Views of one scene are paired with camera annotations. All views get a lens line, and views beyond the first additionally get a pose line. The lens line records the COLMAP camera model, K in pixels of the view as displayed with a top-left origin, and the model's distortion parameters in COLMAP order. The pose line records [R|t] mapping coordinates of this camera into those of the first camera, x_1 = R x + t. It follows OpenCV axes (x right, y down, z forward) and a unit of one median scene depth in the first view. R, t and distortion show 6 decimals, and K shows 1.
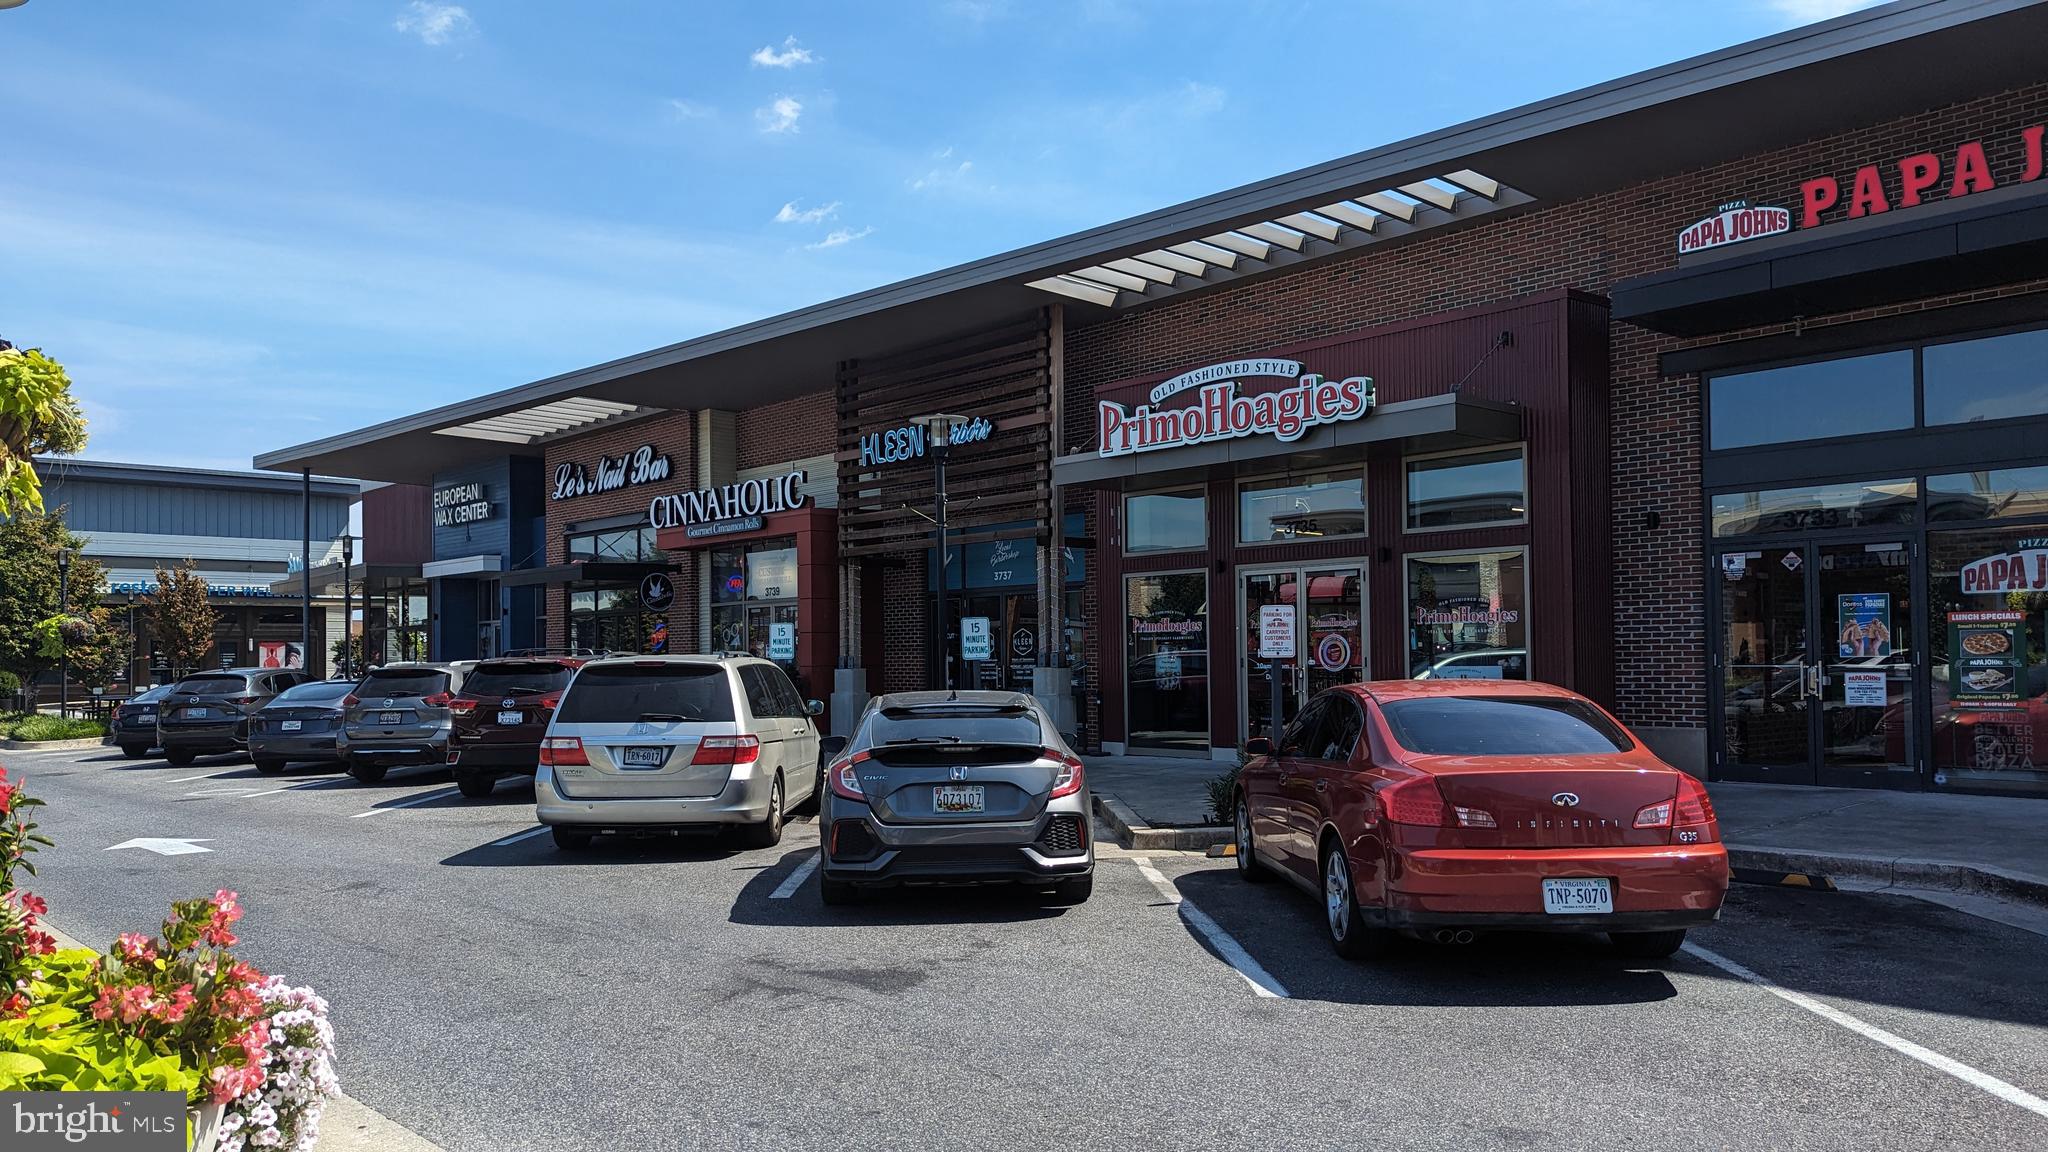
lens RADIAL K [[1449.5, 0, 1024.0], [0, 1449.5, 576.0], [0, 0, 1]] dist [0.000185, -0.000021]
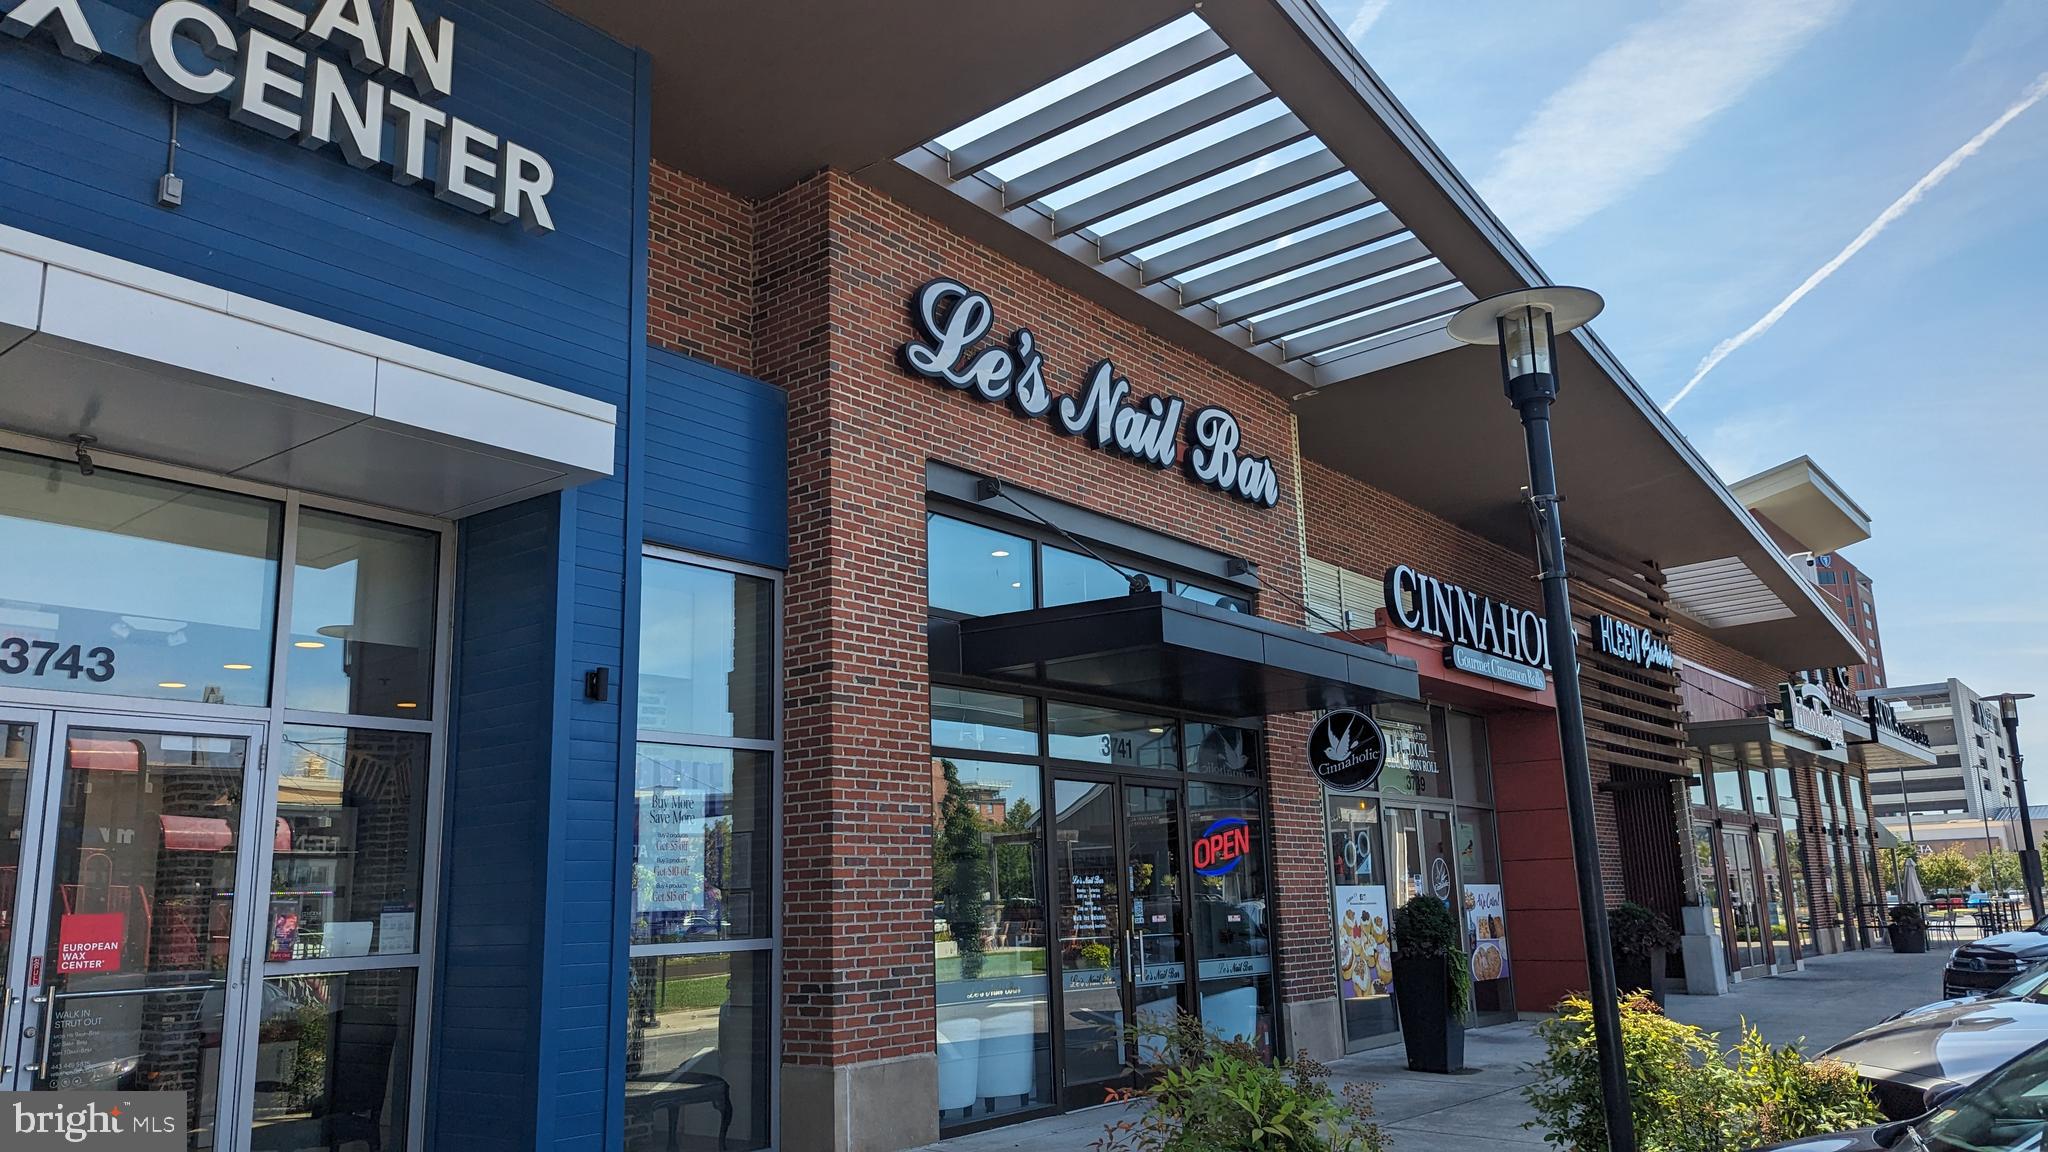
lens RADIAL K [[1449.5, 0, 1024.0], [0, 1449.5, 576.0], [0, 0, 1]] dist [0.000185, -0.000021]
pose [[-0.125063, 0.250232, 0.960075, -0.727482], [-0.017563, 0.966962, -0.254315, 0.079835], [-0.991993, -0.048667, -0.116536, 1.208230]]
